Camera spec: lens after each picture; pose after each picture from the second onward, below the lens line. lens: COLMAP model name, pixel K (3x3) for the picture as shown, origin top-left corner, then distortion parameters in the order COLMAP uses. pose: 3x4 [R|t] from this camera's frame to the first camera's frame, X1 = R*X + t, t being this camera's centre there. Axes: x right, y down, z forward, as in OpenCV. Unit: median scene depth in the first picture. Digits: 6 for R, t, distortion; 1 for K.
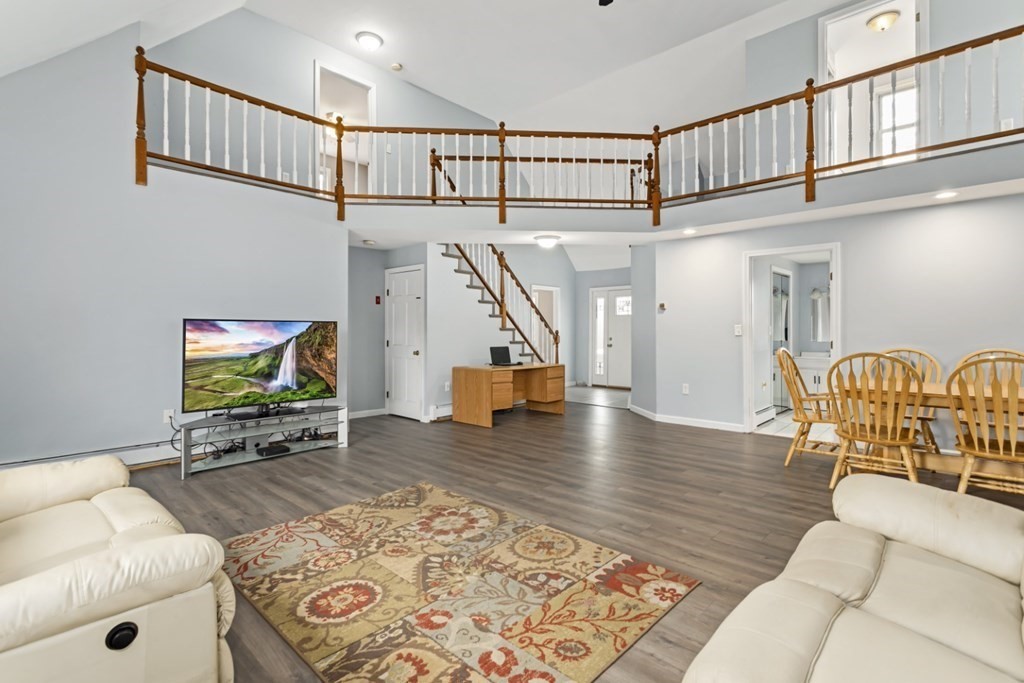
lens RADIAL K [[489.3, 0, 506.3], [0, 489.3, 327.7], [0, 0, 1]] dist [0.000835, 0.000238]
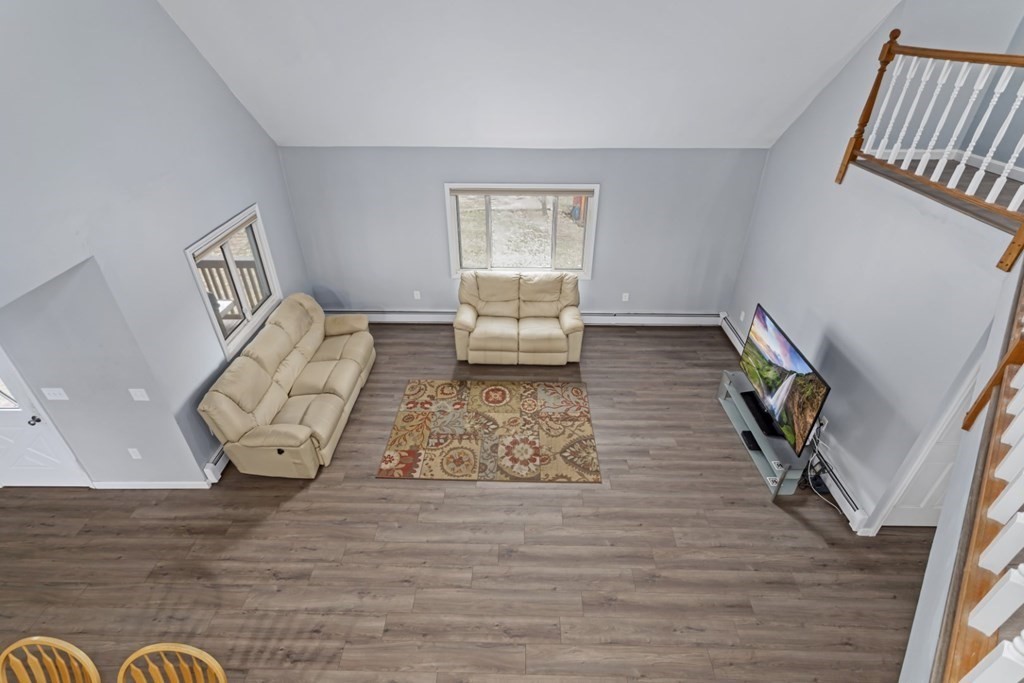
lens RADIAL K [[487.9, 0, 517.1], [0, 487.9, 336.7], [0, 0, 1]] dist [0.002108, 0.000733]
pose [[-0.731853, 0.366467, -0.574538, 0.724526], [-0.005750, 0.839744, 0.542952, -0.848606], [0.681439, 0.400664, -0.612462, 1.895746]]
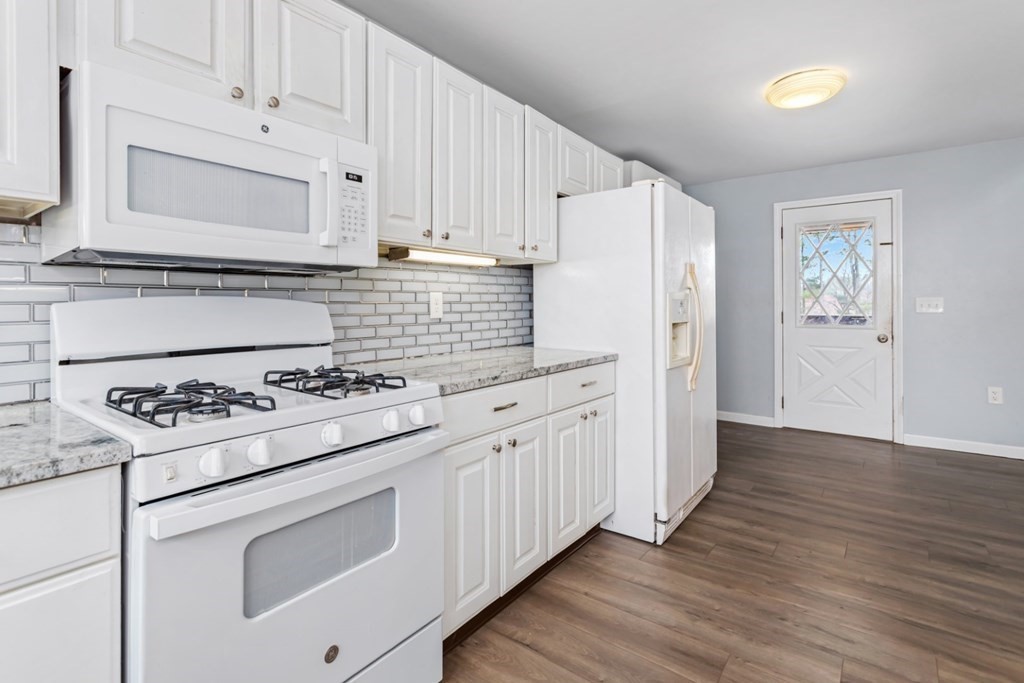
lens RADIAL K [[493.6, 0, 511.0], [0, 493.6, 301.2], [0, 0, 1]] dist [-0.000724, 0.000264]
pose [[-0.994906, 0.005153, -0.100679, 2.204619], [0.005598, 0.999976, -0.004138, 0.014518], [0.100655, -0.004681, -0.994910, 1.472502]]
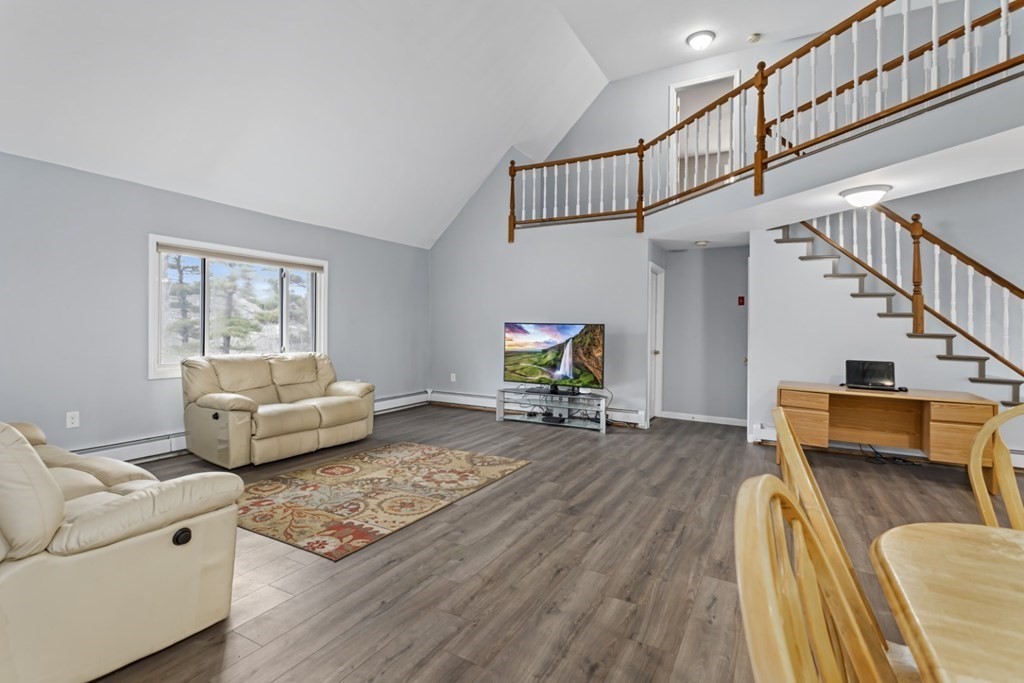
lens RADIAL K [[478.7, 0, 513.4], [0, 478.7, 320.3], [0, 0, 1]] dist [0.004477, 0.000843]
pose [[0.252502, -0.014032, -0.967495, 1.203973], [-0.011616, 0.999779, -0.017532, 0.000873], [0.967527, 0.015666, 0.252283, 0.869375]]
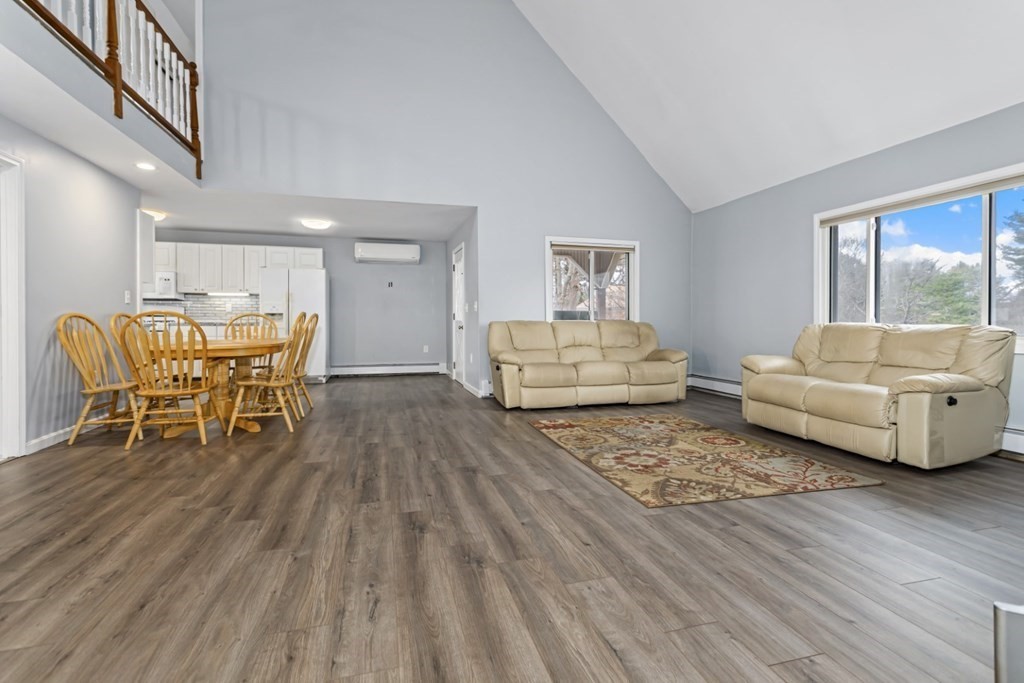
lens RADIAL K [[491.8, 0, 513.0], [0, 491.8, 322.5], [0, 0, 1]] dist [0.002504, 0.000790]
pose [[-0.855681, 0.000872, 0.517503, -0.452202], [0.000709, 1.000000, -0.000512, 0.095328], [-0.517503, -0.000072, -0.855681, 2.139482]]
